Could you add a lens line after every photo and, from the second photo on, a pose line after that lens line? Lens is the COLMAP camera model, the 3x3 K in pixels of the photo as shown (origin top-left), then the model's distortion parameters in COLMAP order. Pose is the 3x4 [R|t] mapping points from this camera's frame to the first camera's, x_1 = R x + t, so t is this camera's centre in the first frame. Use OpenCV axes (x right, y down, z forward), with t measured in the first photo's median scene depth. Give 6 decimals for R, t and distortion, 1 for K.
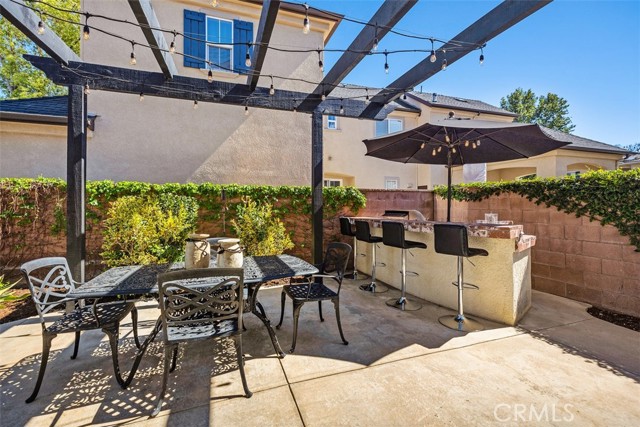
lens RADIAL K [[291.5, 0, 320.9], [0, 291.5, 209.7], [0, 0, 1]] dist [0.003381, 0.000130]
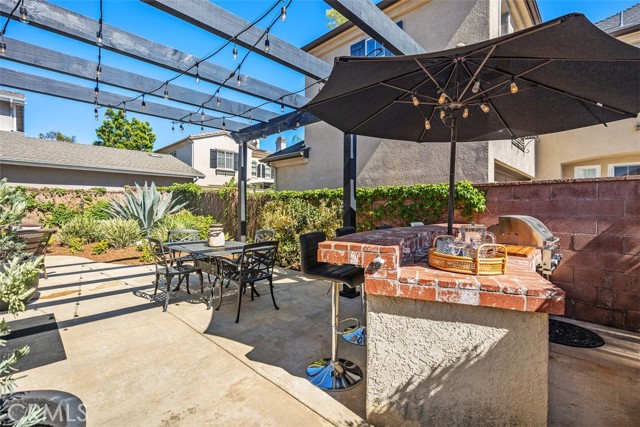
lens RADIAL K [[291.5, 0, 316.9], [0, 291.5, 211.4], [0, 0, 1]] dist [0.003381, 0.000130]
pose [[0.436879, 0.019292, -0.899313, 0.738998], [-0.016752, 0.999771, 0.013309, -0.010816], [0.899364, 0.009251, 0.437103, 0.434124]]
